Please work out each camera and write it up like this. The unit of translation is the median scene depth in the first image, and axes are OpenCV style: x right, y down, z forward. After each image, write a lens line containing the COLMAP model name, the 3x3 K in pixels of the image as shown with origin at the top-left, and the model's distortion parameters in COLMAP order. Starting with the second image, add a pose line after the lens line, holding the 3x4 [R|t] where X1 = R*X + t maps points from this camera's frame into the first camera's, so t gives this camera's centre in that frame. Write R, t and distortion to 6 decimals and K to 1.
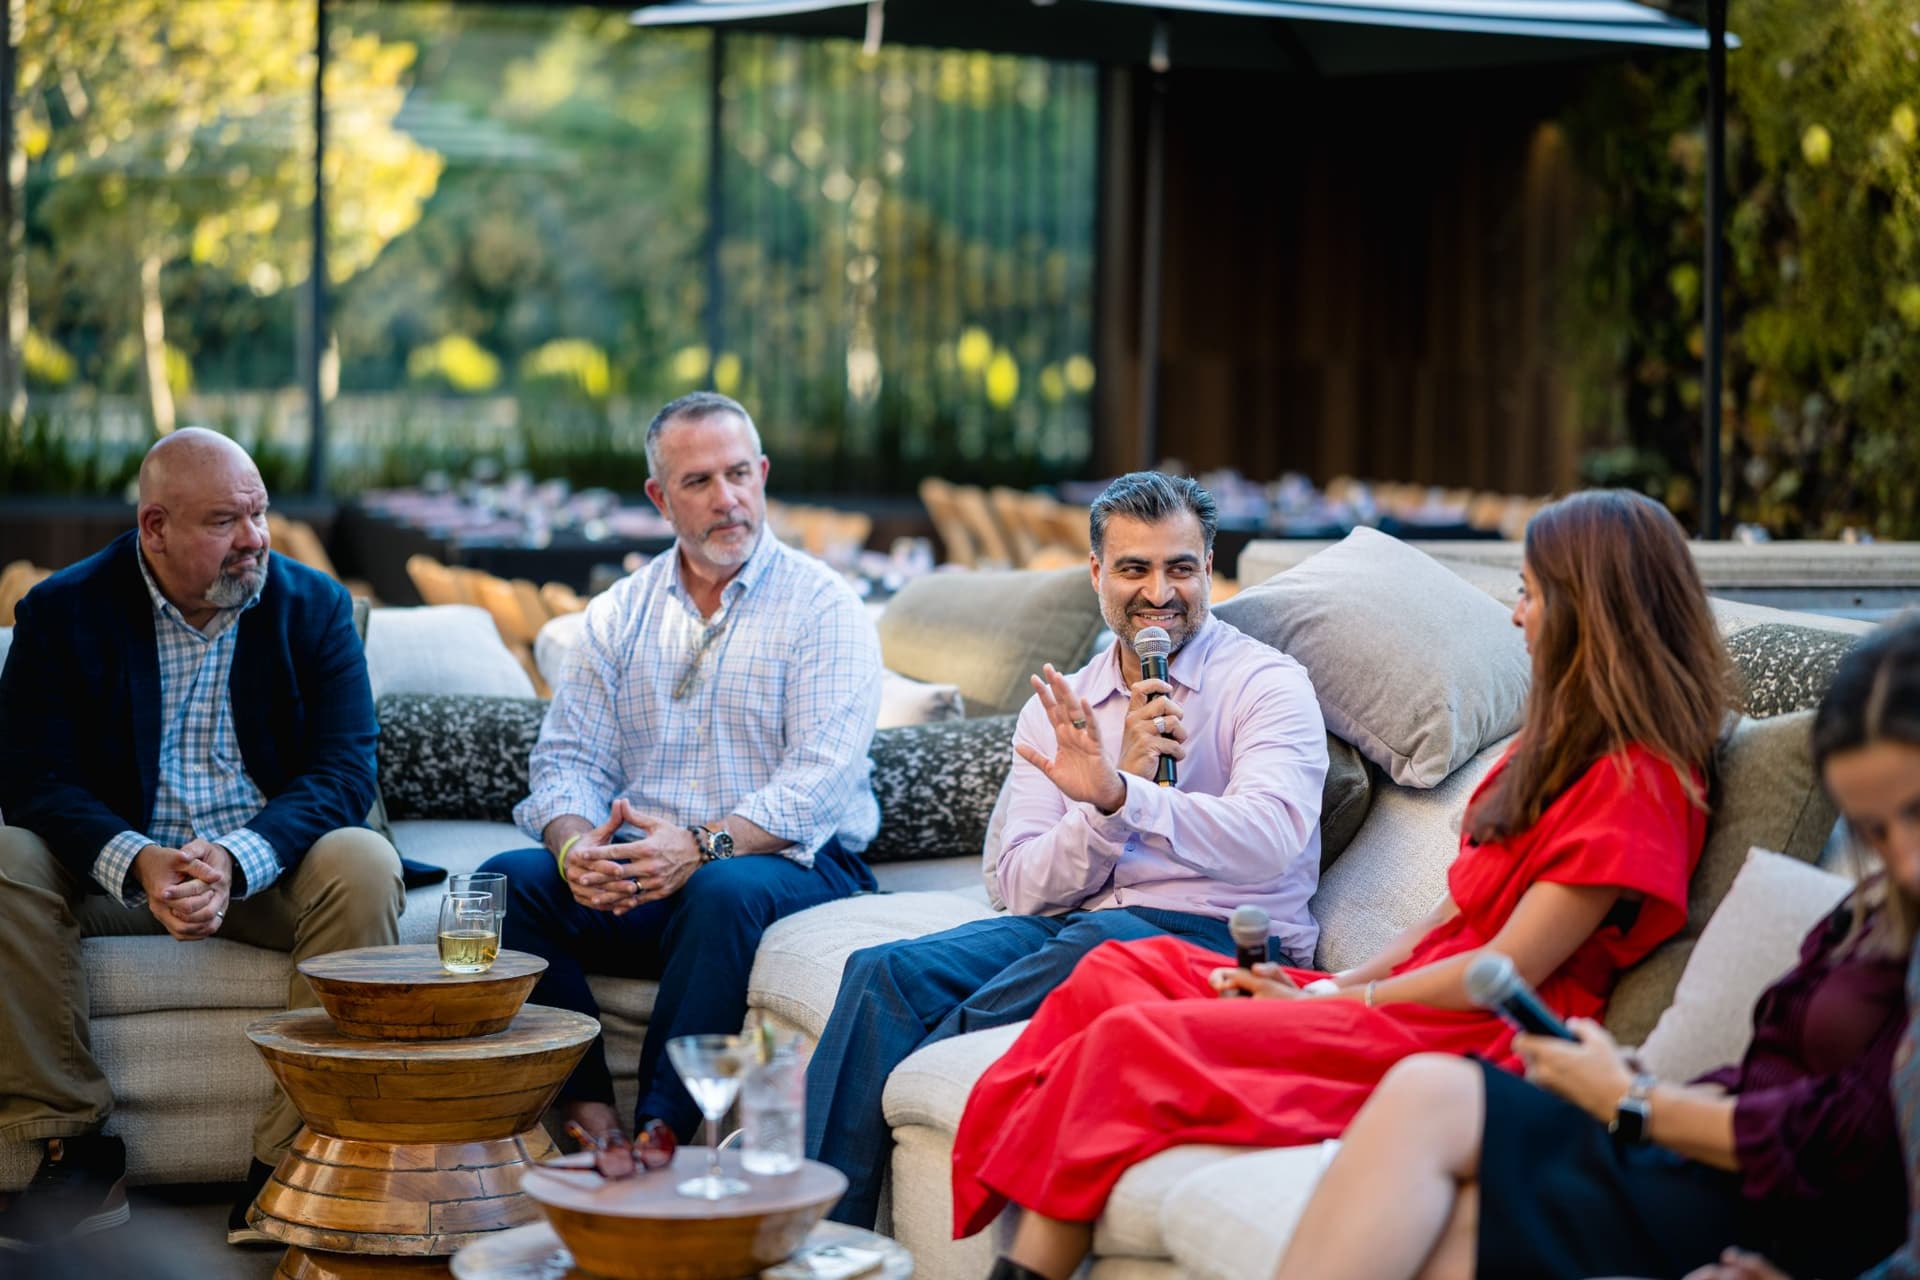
lens RADIAL K [[4134.4, 0, 960.0], [0, 4134.4, 640.0], [0, 0, 1]] dist [0.068103, -0.046914]
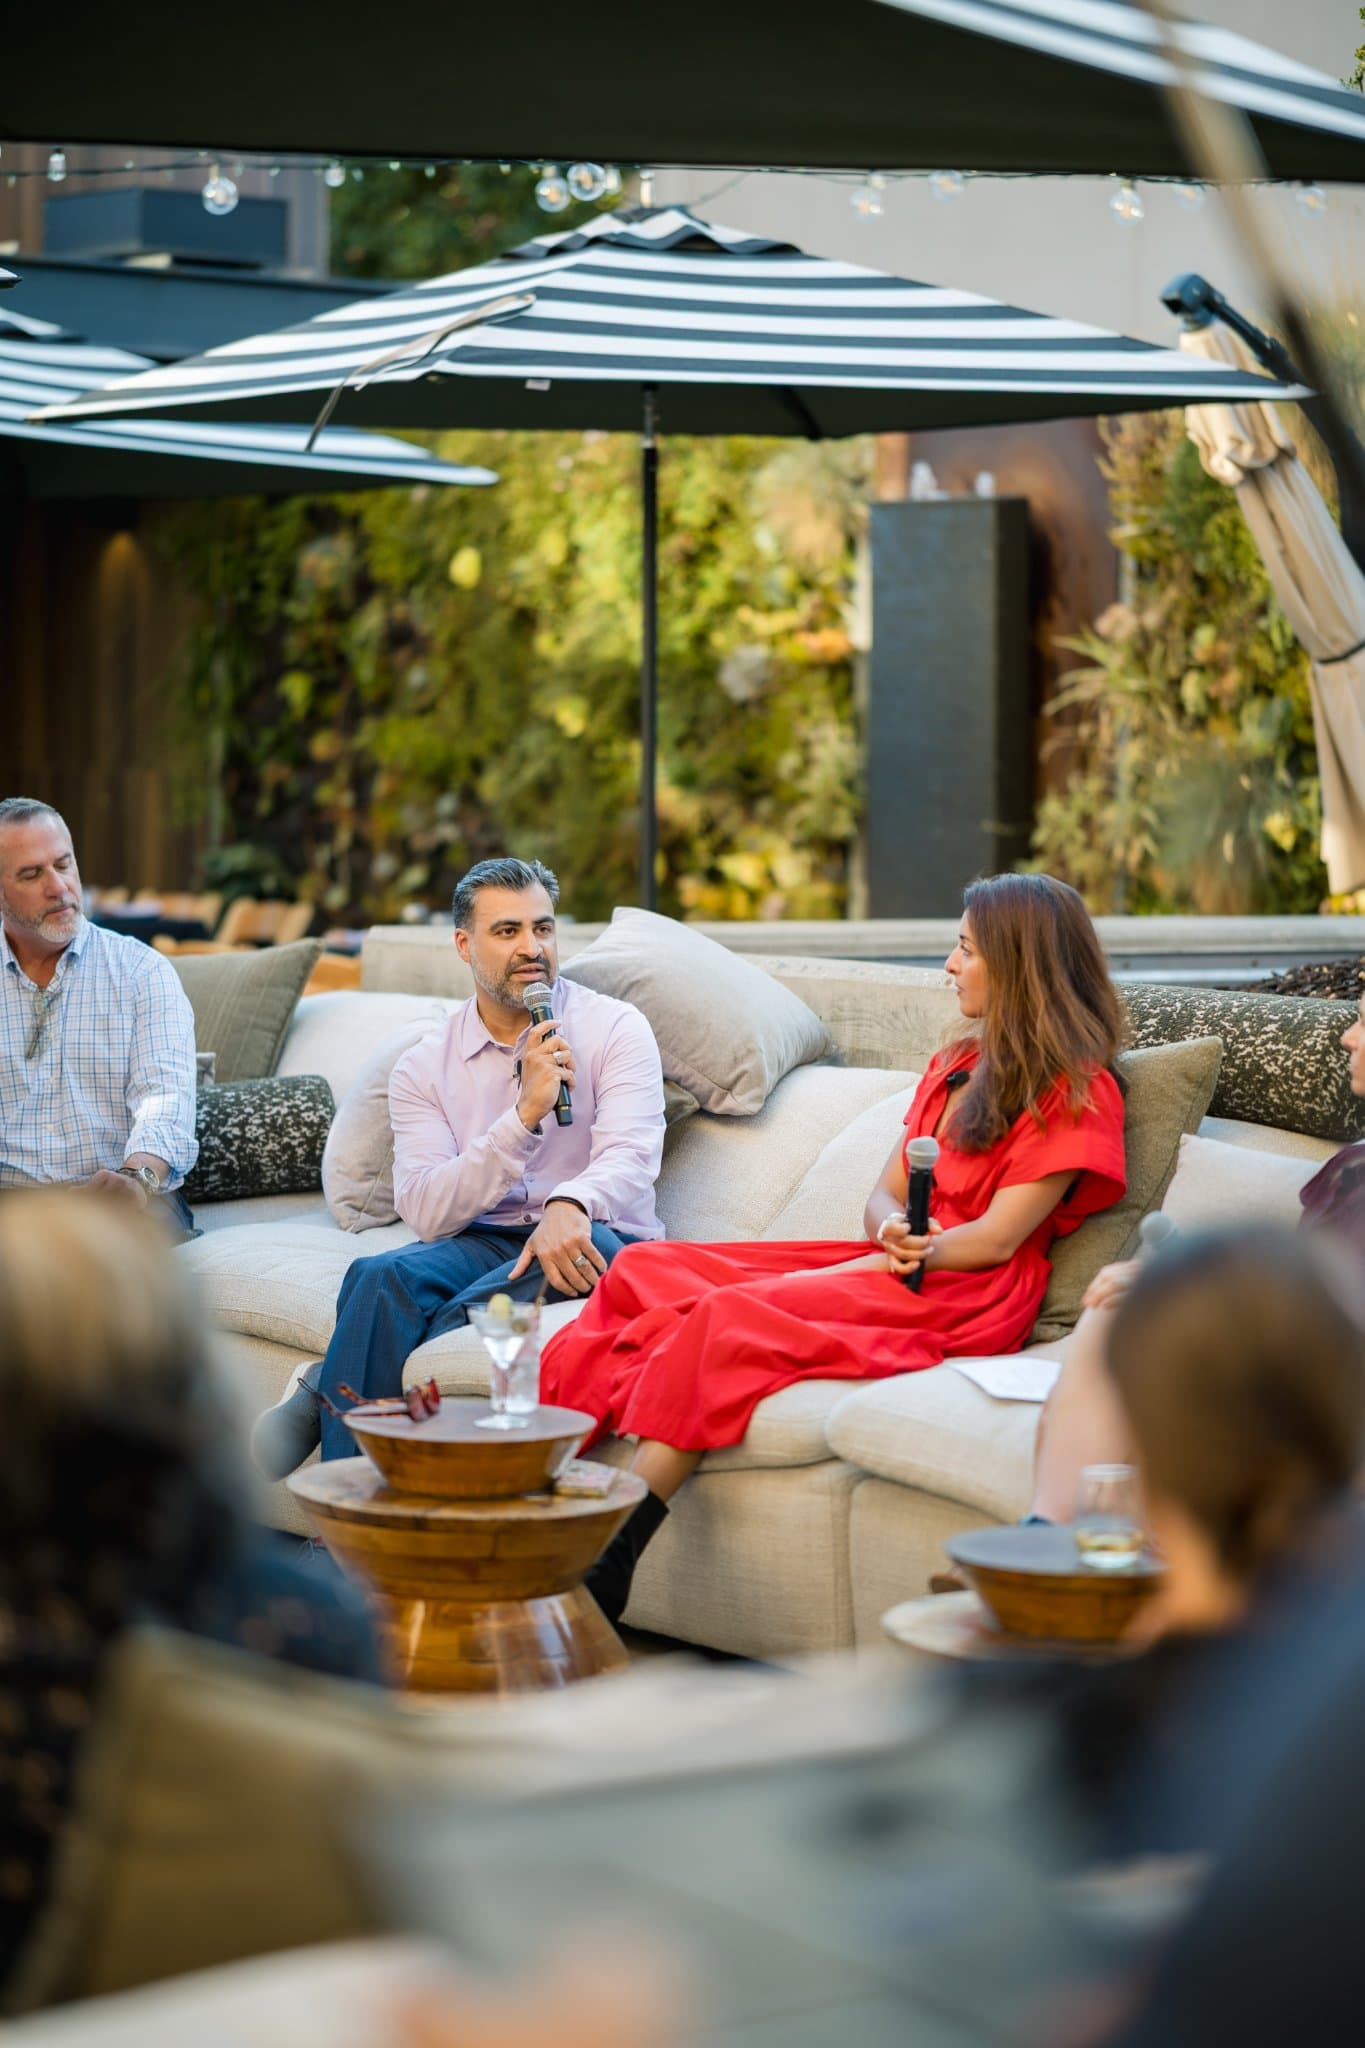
lens RADIAL K [[4244.5, 0, 682.5], [0, 4244.5, 1024.0], [0, 0, 1]] dist [-0.065577, -0.287080]
pose [[0.938337, -0.021743, 0.345038, -0.292185], [0.023445, 0.999725, -0.000760, 0.007997], [-0.344927, 0.008803, 0.938588, -0.150511]]
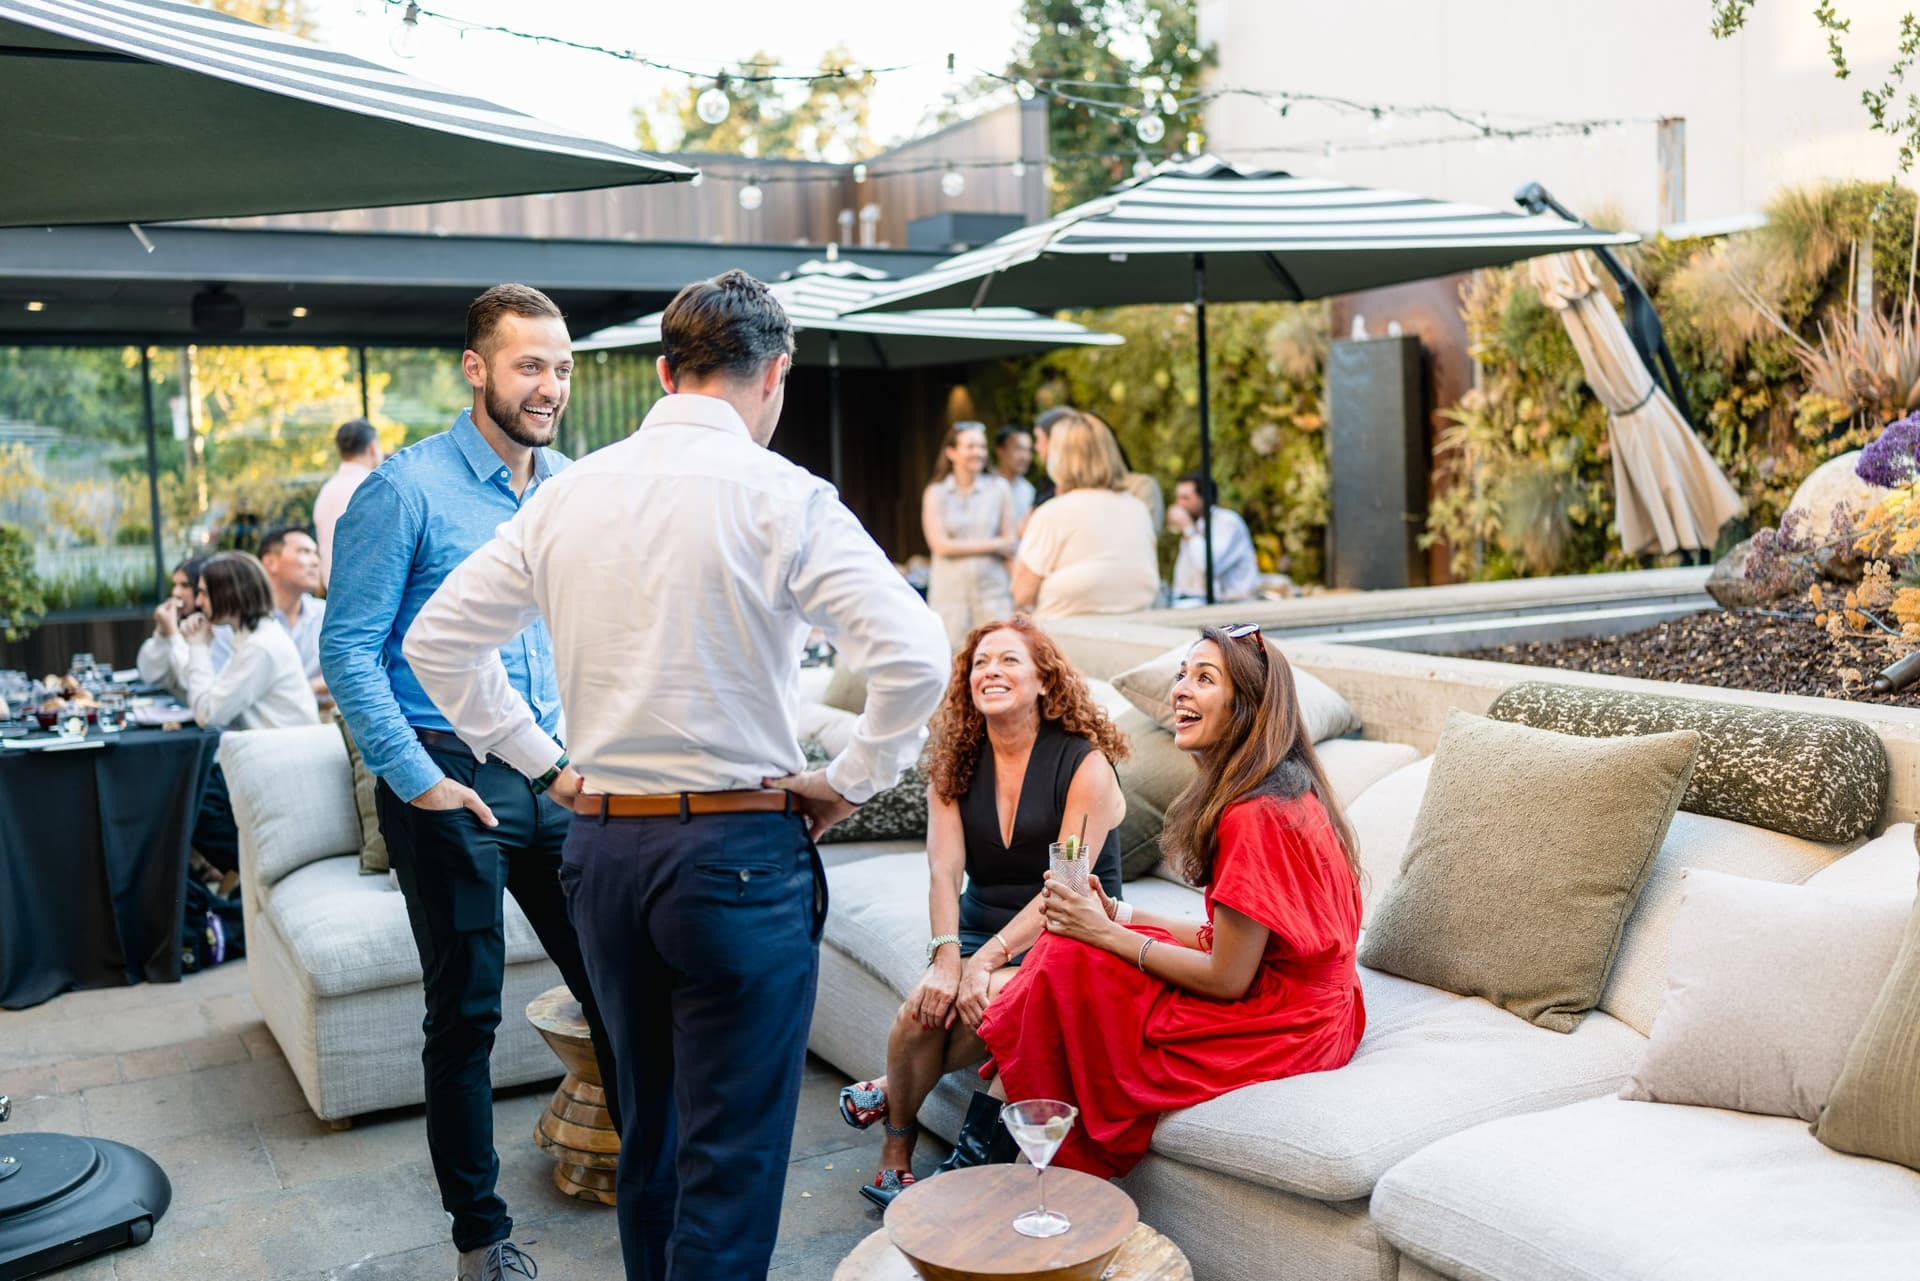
lens RADIAL K [[1734.8, 0, 960.0], [0, 1734.8, 640.5], [0, 0, 1]] dist [0.002506, -0.059477]
pose [[0.980002, -0.066200, 0.187651, -0.110933], [0.063320, 0.997766, 0.021305, -0.036356], [-0.188642, -0.008997, 0.982005, 0.318728]]
